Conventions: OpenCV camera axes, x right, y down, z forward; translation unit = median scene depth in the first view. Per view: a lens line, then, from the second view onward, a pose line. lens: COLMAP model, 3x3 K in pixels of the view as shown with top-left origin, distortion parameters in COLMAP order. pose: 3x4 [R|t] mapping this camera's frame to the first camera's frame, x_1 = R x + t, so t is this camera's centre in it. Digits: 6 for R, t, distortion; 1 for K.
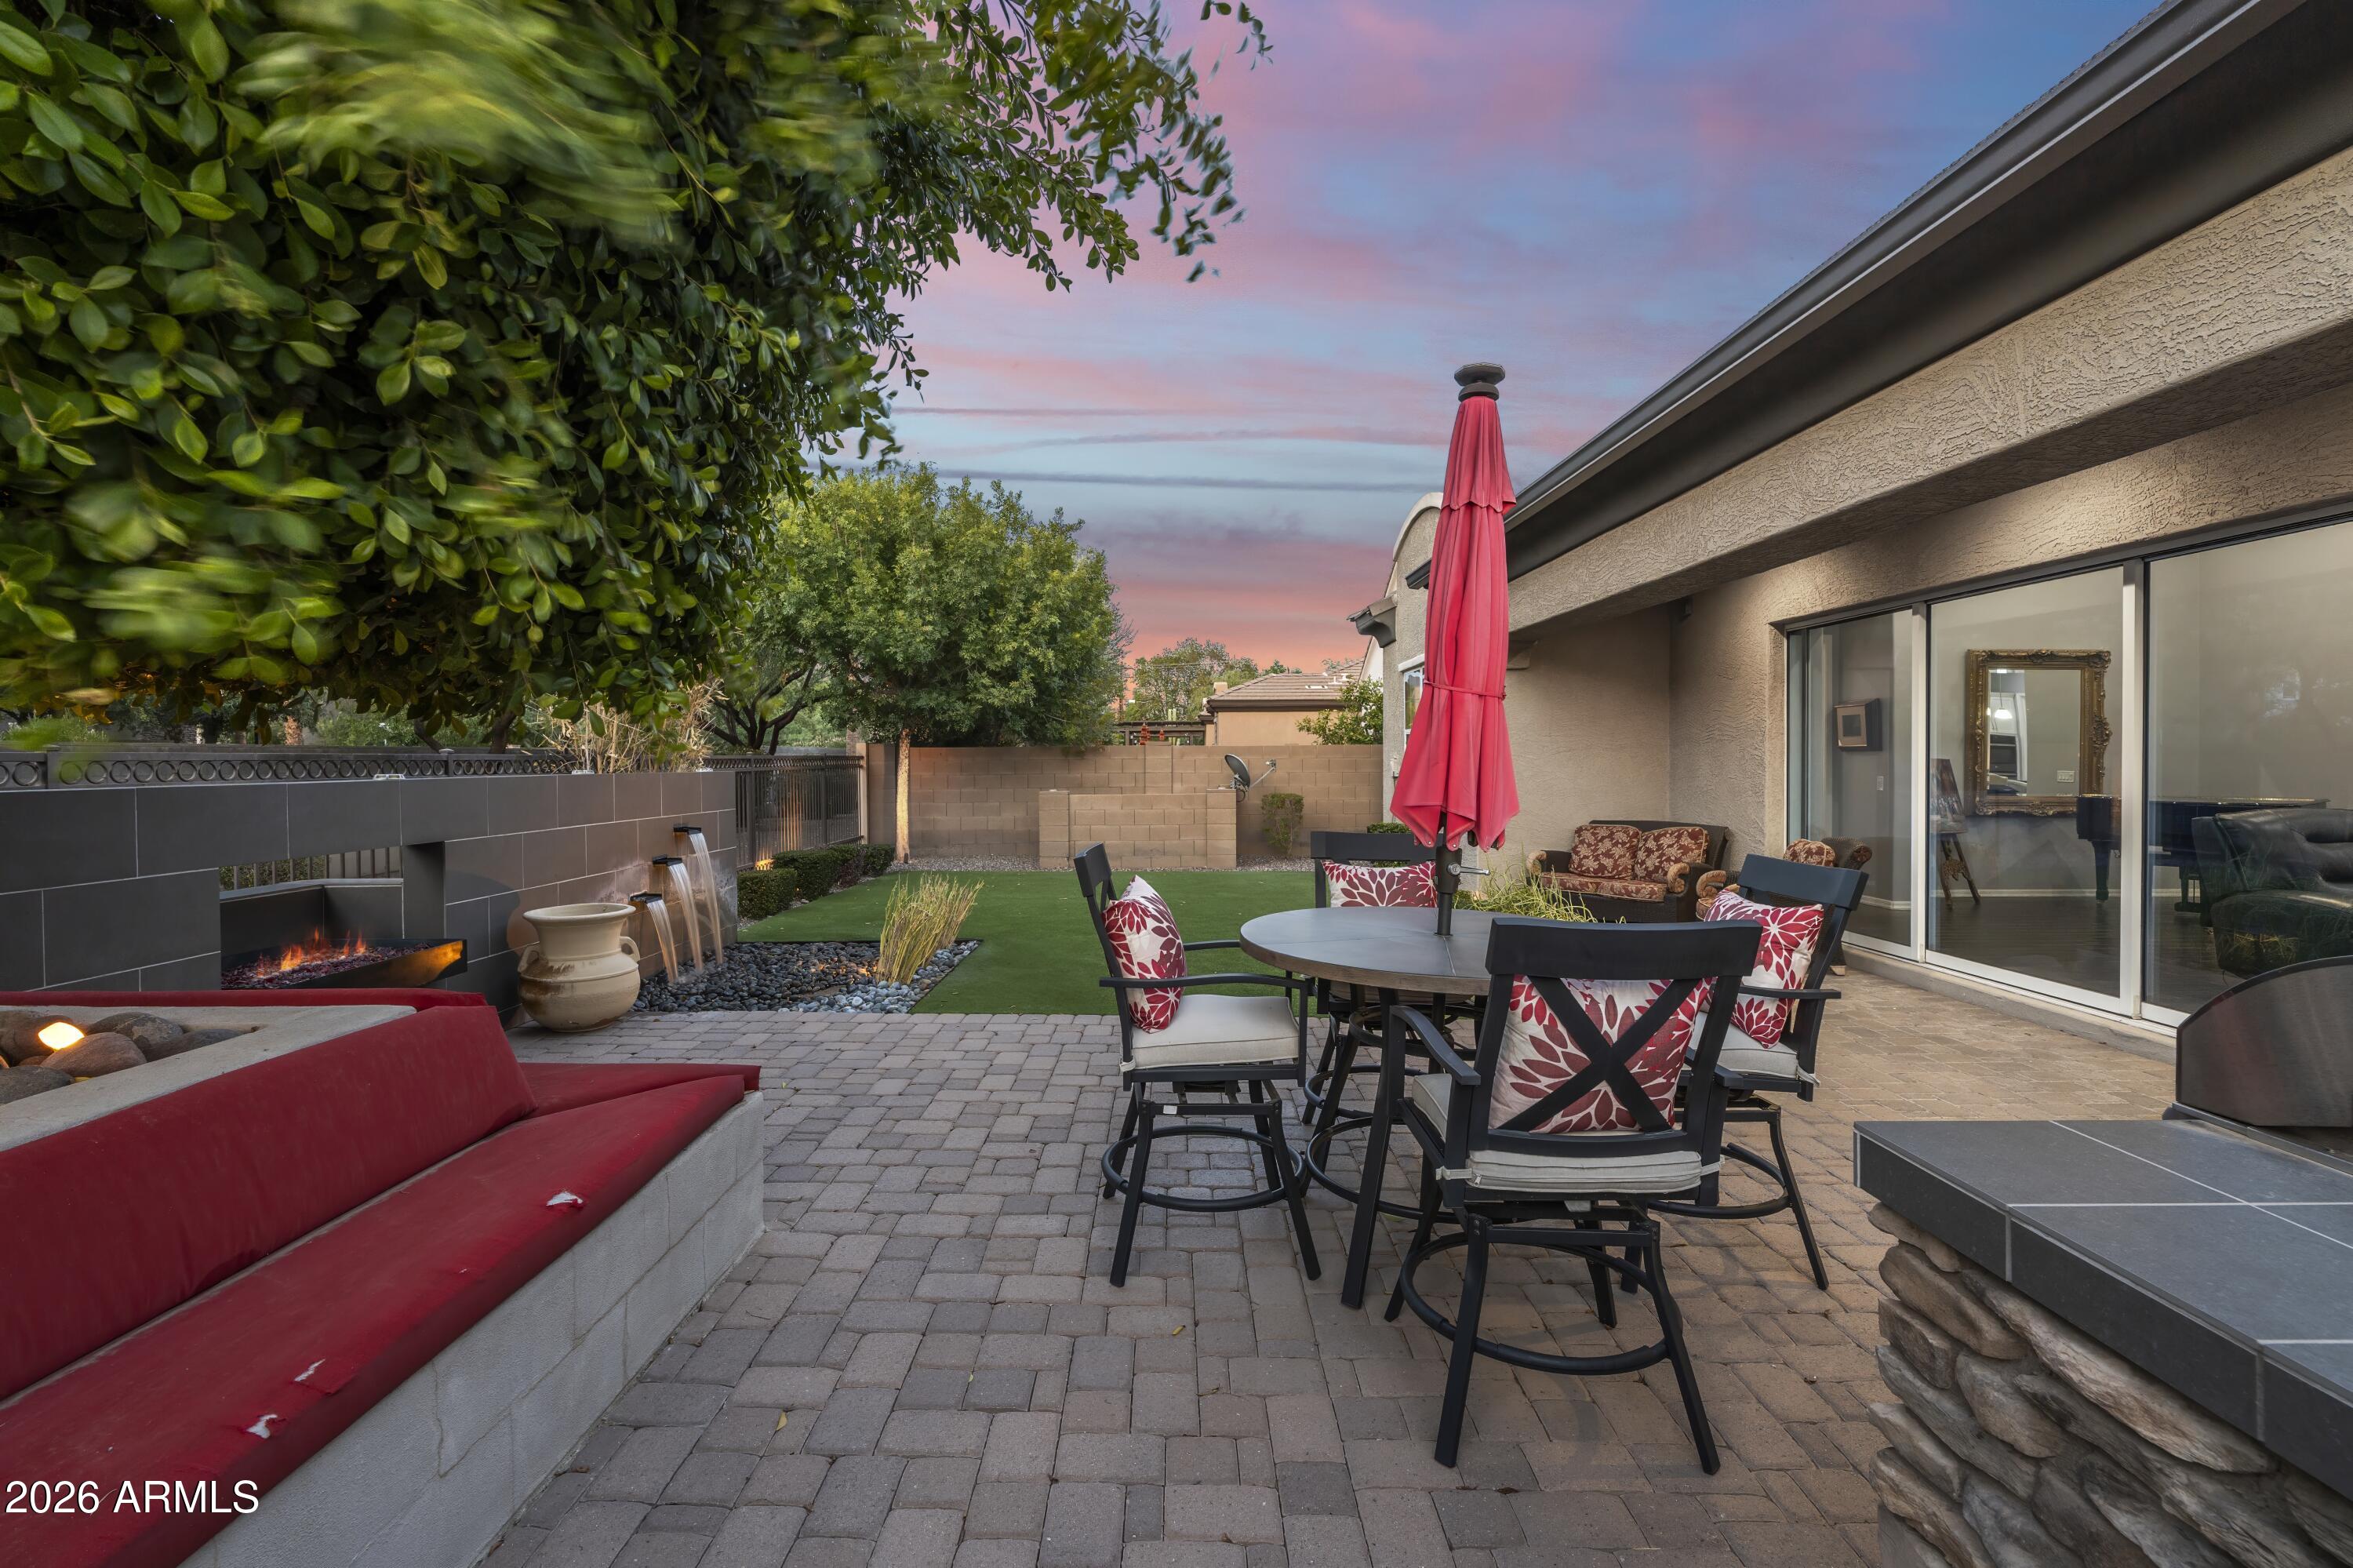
lens RADIAL K [[1073.2, 0, 1176.5], [0, 1073.2, 784.0], [0, 0, 1]] dist [0.000898, 0.000097]
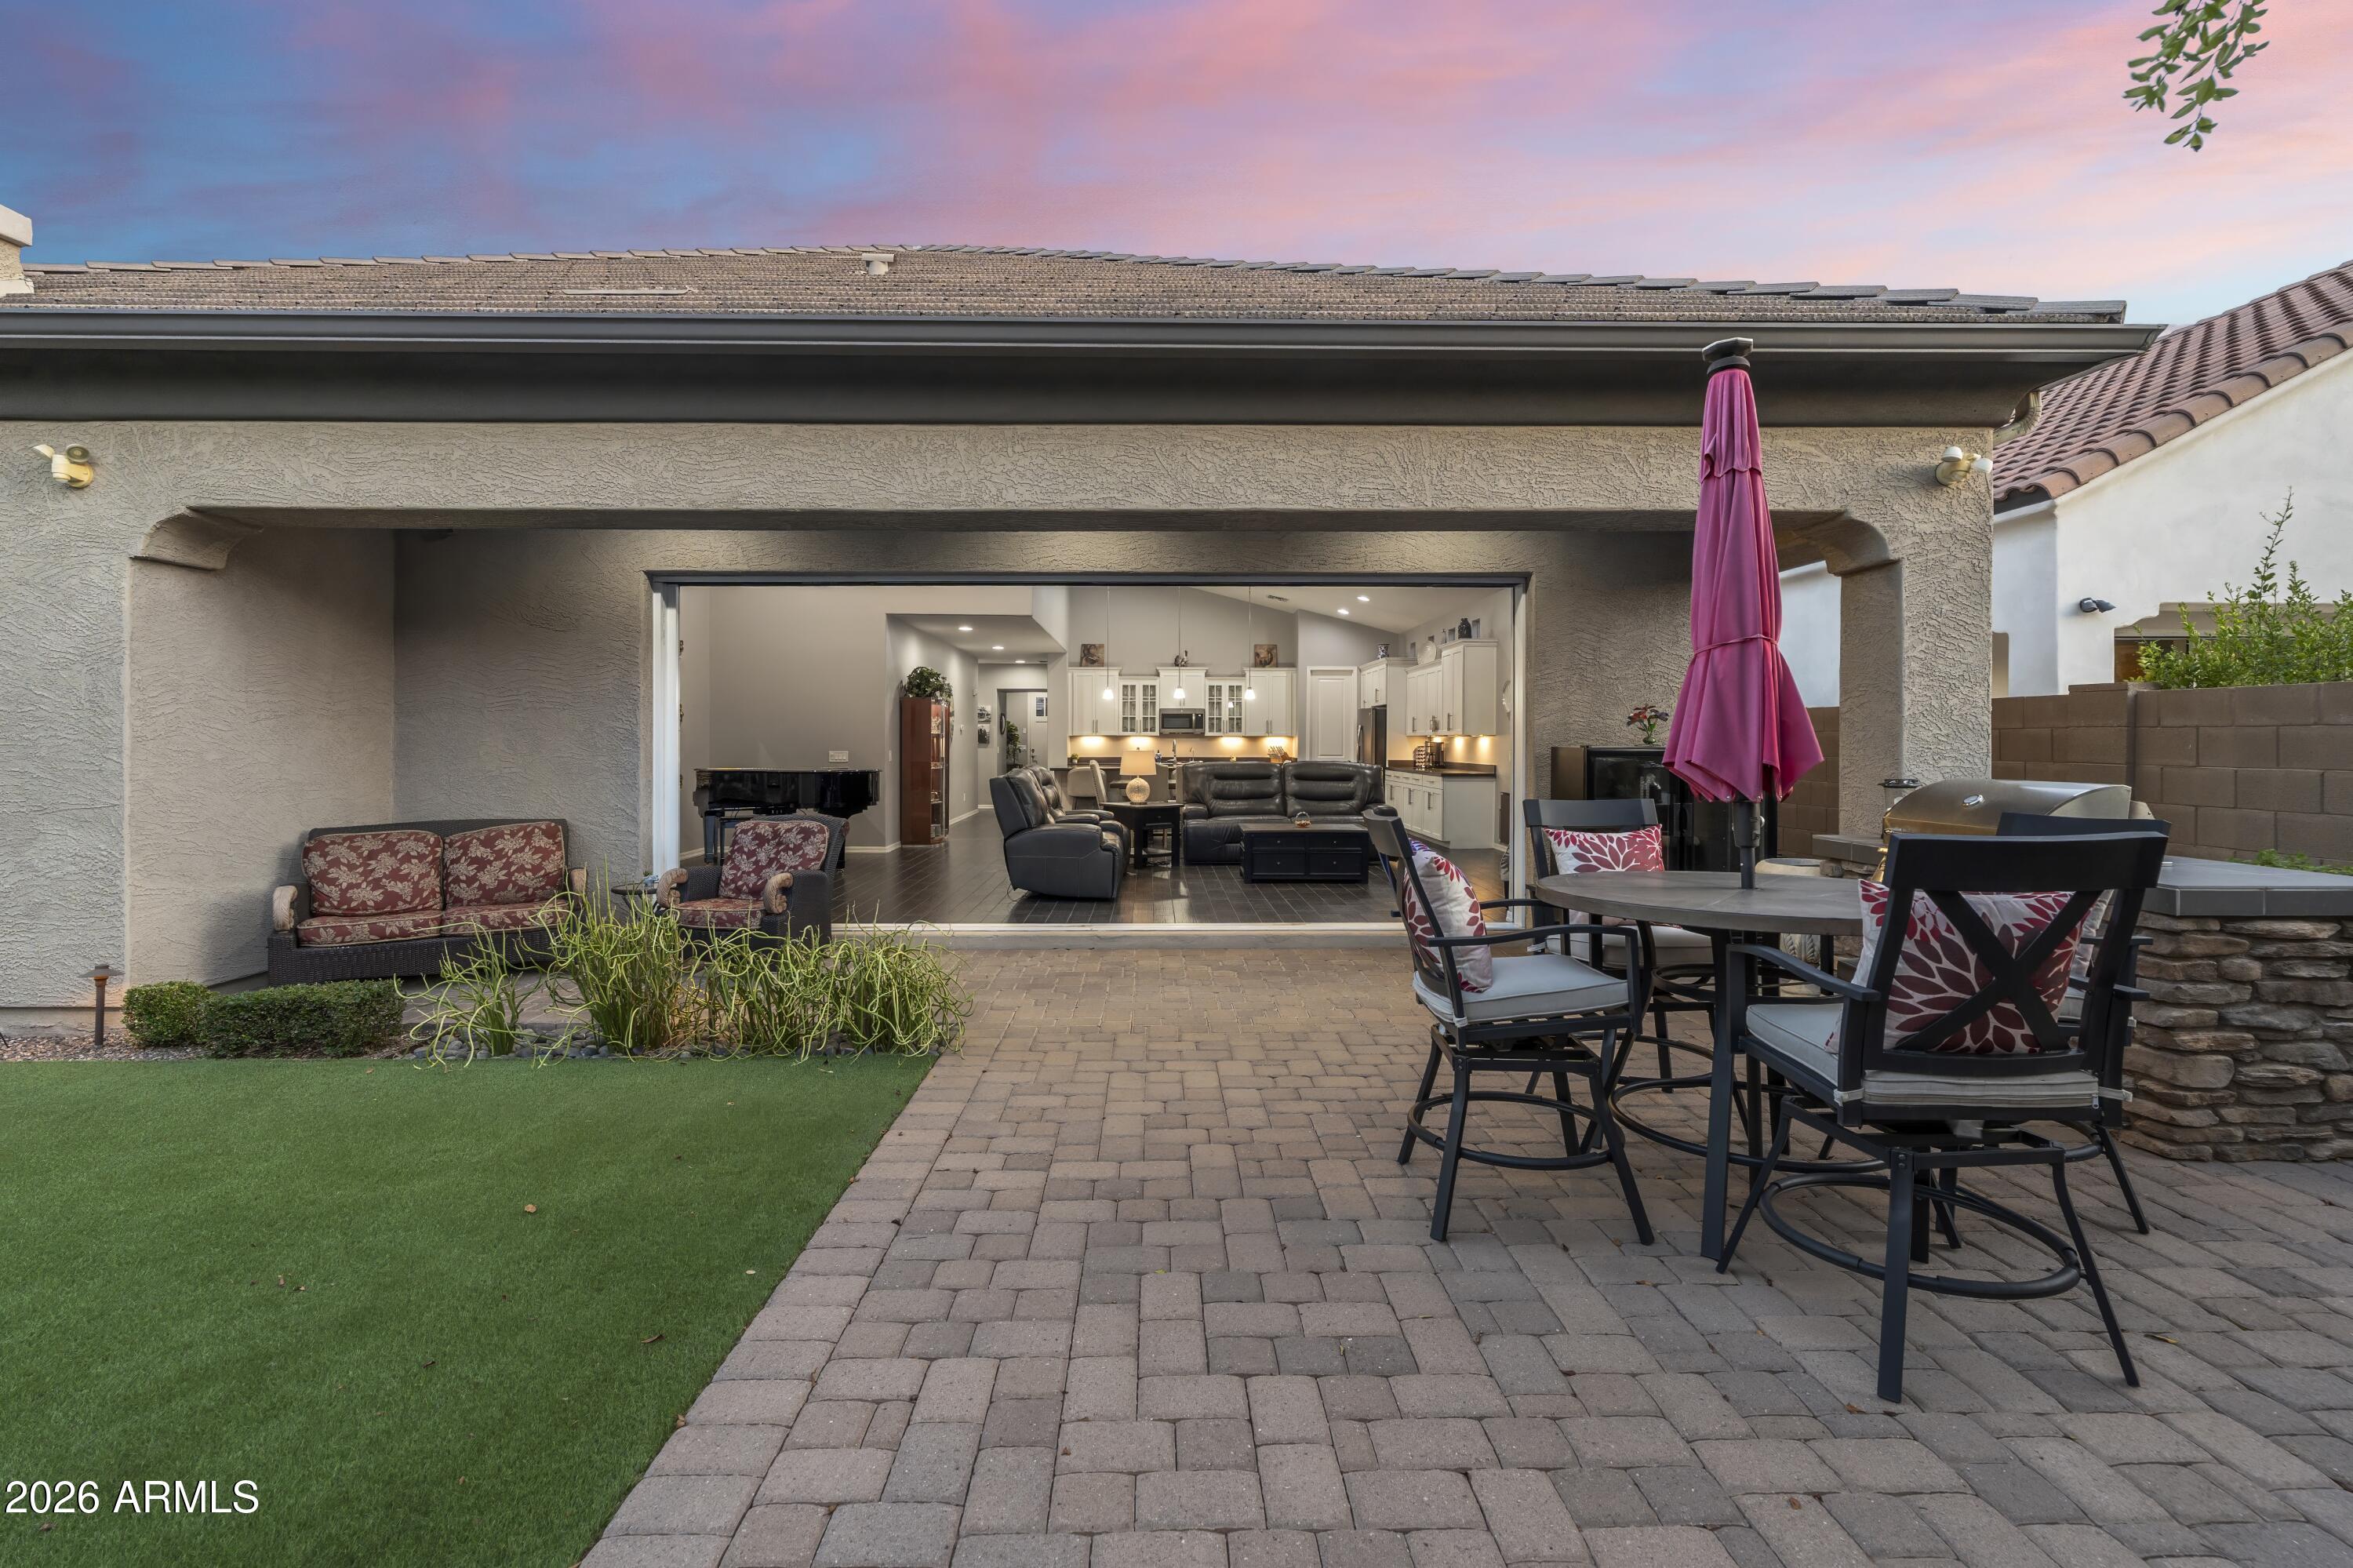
lens RADIAL K [[1052.5, 0, 1171.2], [0, 1052.5, 752.3], [0, 0, 1]] dist [-0.019068, -0.000094]
pose [[-0.013847, -0.007565, 0.999876, -0.246393], [0.024506, 0.999668, 0.007903, -0.003938], [-0.999604, 0.024613, -0.013657, 0.534322]]
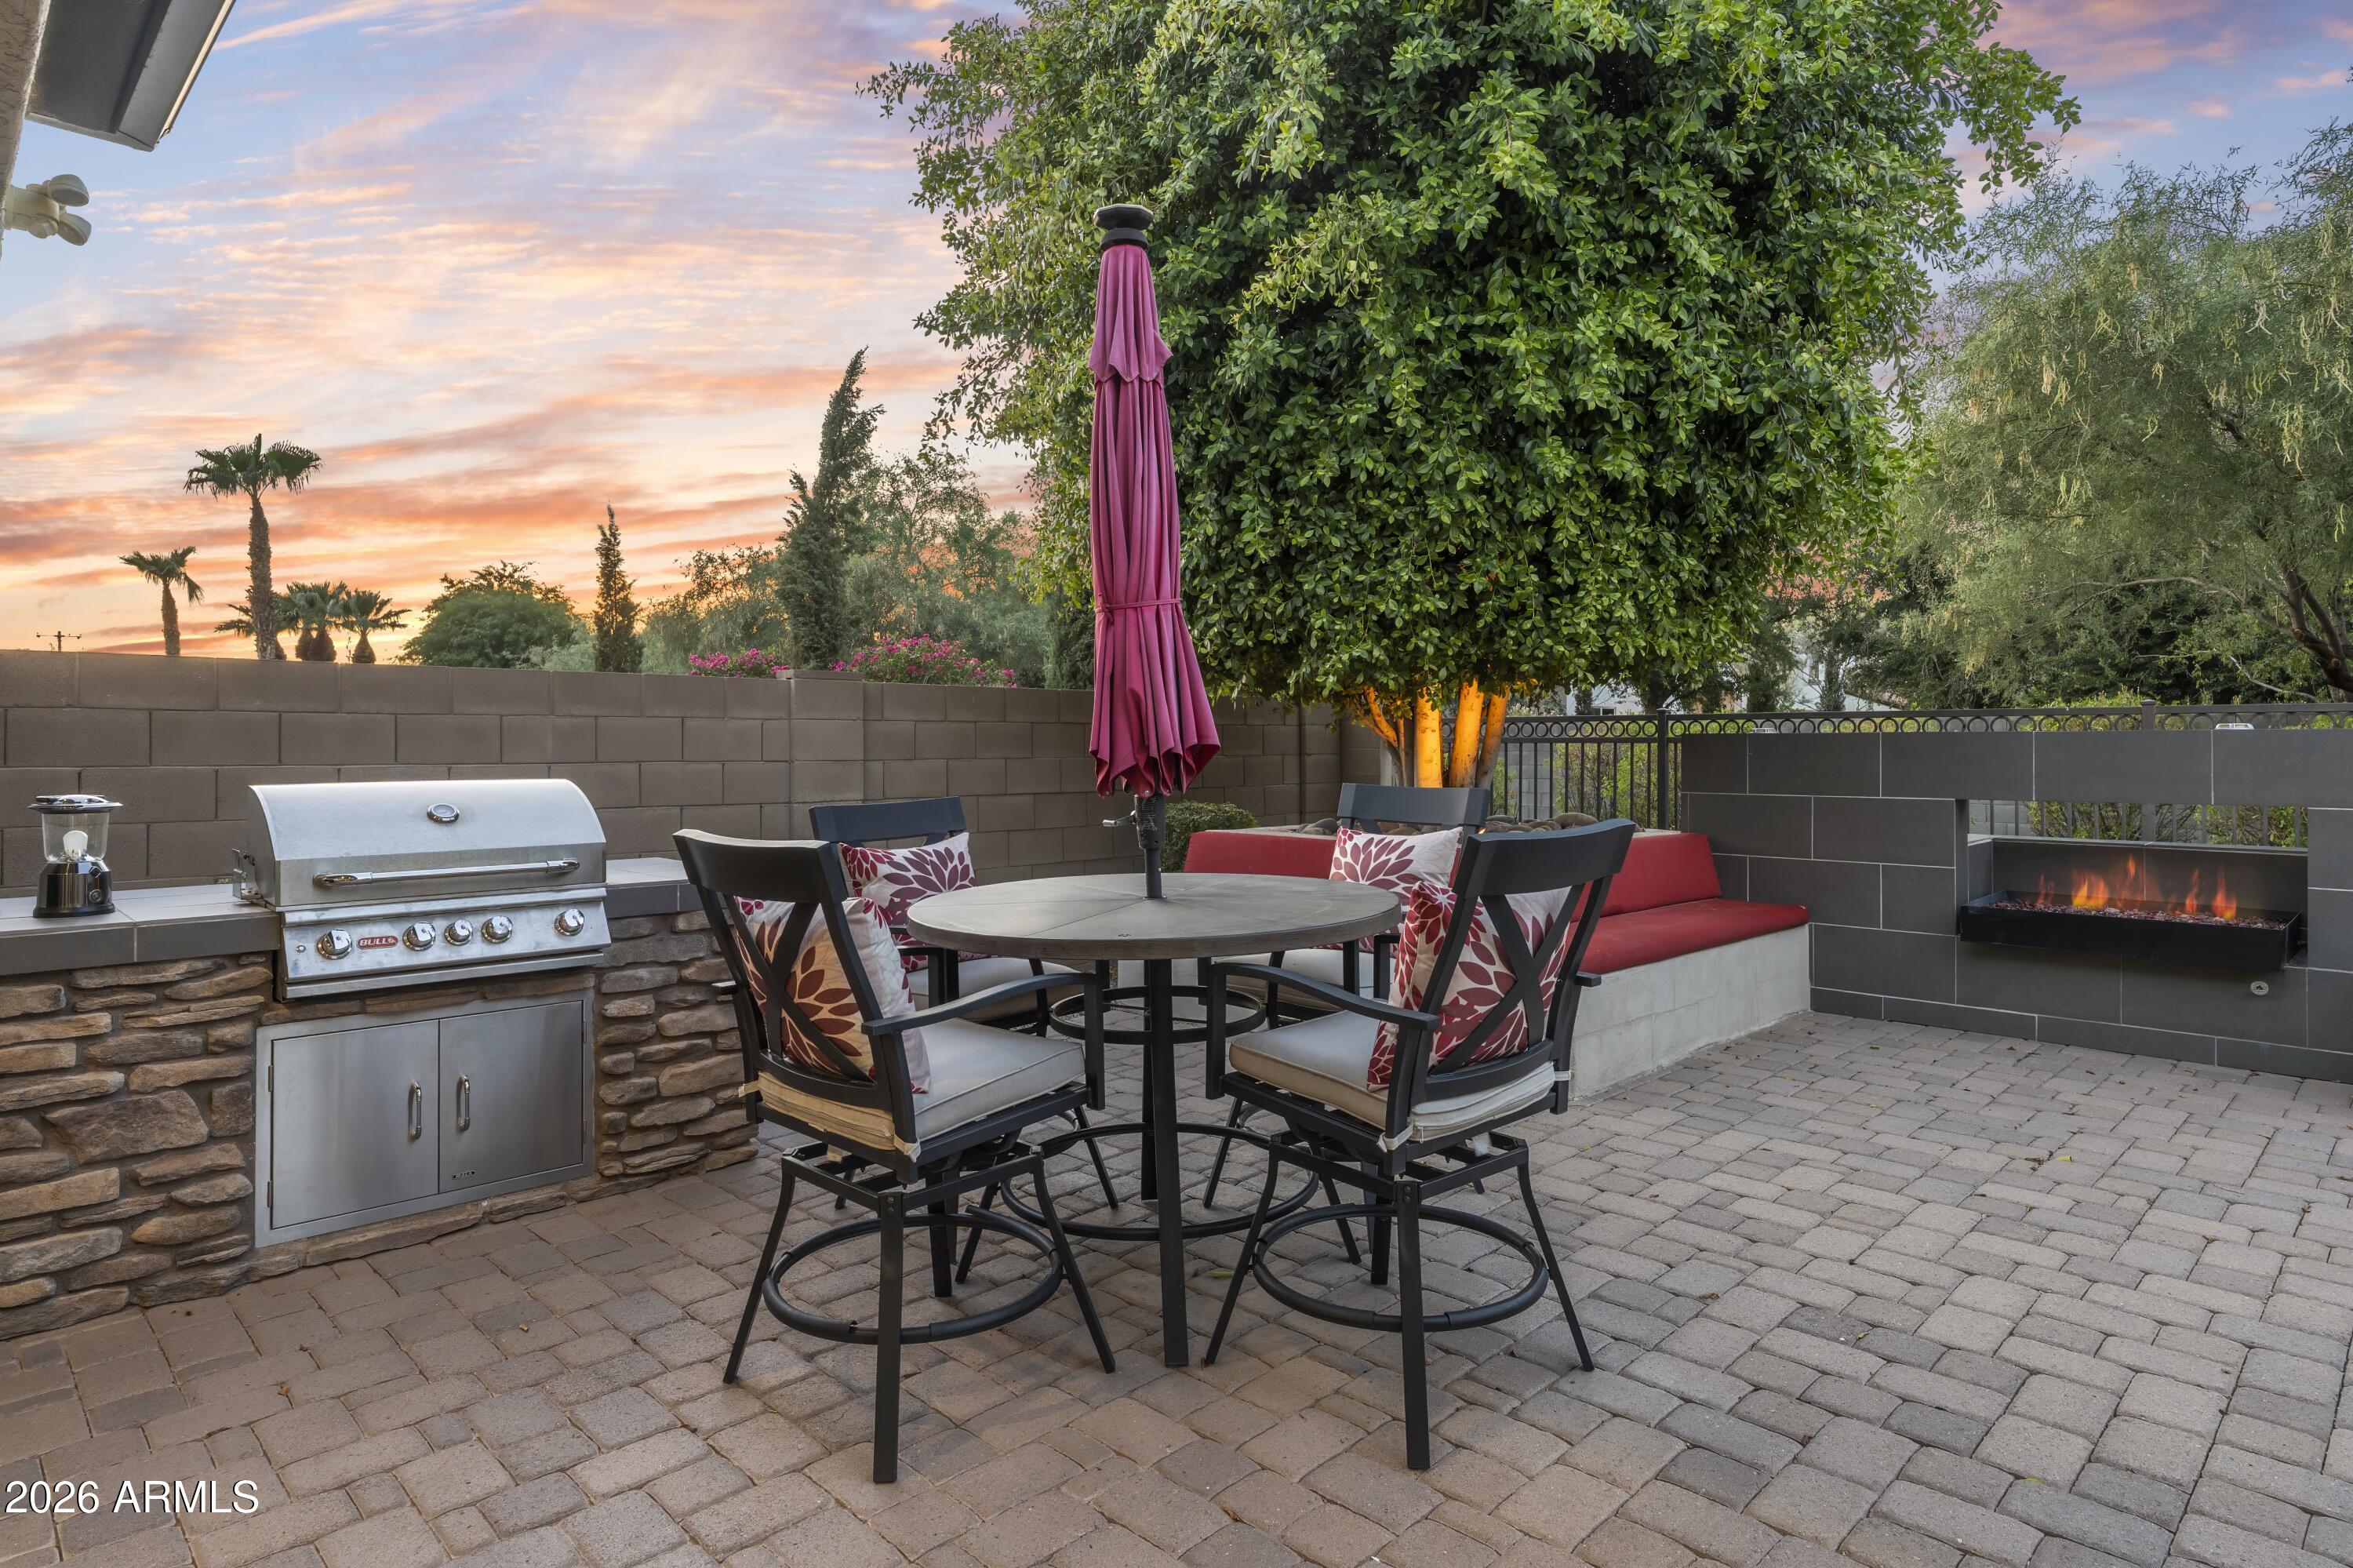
lens RADIAL K [[1321.0, 0, 1177.7], [0, 1321.0, 750.5], [0, 0, 1]] dist [-0.000740, -0.000734]
pose [[-0.714019, 0.006965, -0.700092, 0.324455], [-0.013522, 0.999627, 0.023735, -0.000388], [0.699996, 0.026414, -0.713658, 0.597589]]
